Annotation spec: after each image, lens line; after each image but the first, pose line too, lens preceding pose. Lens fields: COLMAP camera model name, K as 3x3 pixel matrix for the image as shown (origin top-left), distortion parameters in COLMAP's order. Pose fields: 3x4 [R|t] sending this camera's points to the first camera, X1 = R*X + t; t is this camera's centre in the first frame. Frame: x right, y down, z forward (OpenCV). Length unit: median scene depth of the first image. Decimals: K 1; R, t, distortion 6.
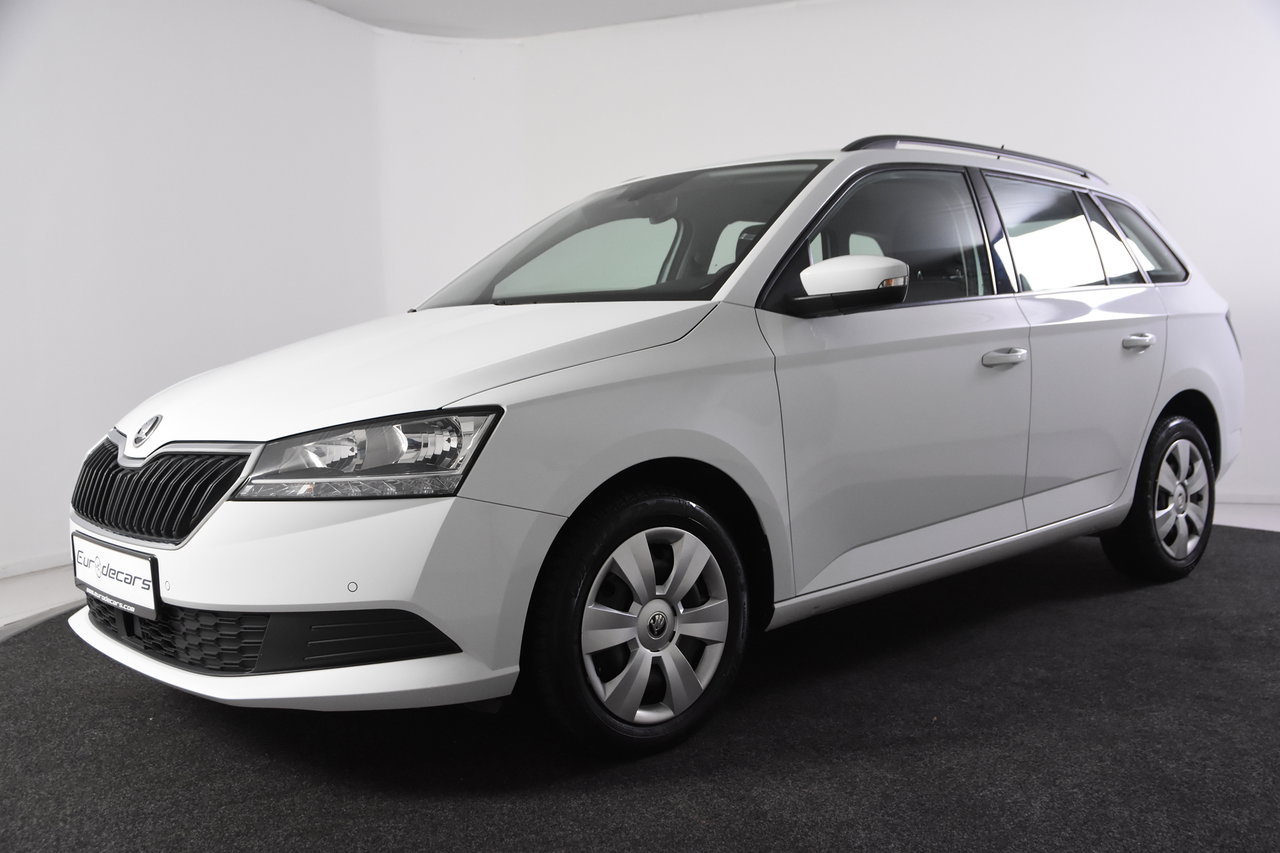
lens RADIAL K [[1332.4, 0, 639.6], [0, 1332.4, 435.2], [0, 0, 1]] dist [-0.041557, 0.000000]
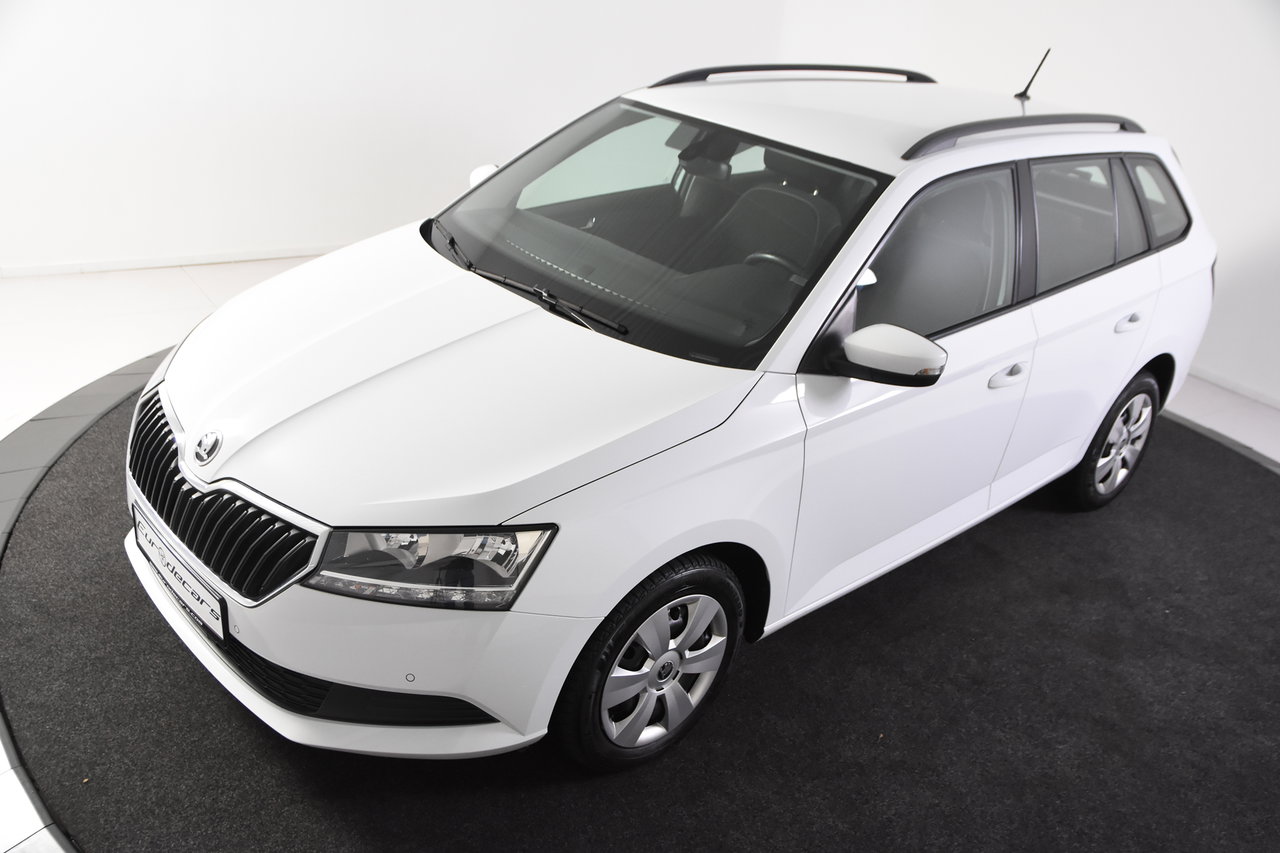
lens RADIAL K [[1222.5, 0, 633.3], [0, 1222.5, 422.4], [0, 0, 1]] dist [-0.037147, 0.000000]
pose [[0.990040, 0.115198, 0.080938, -0.124807], [-0.137656, 0.912667, 0.384823, -0.457157], [-0.029539, -0.392132, 0.919435, 0.120886]]
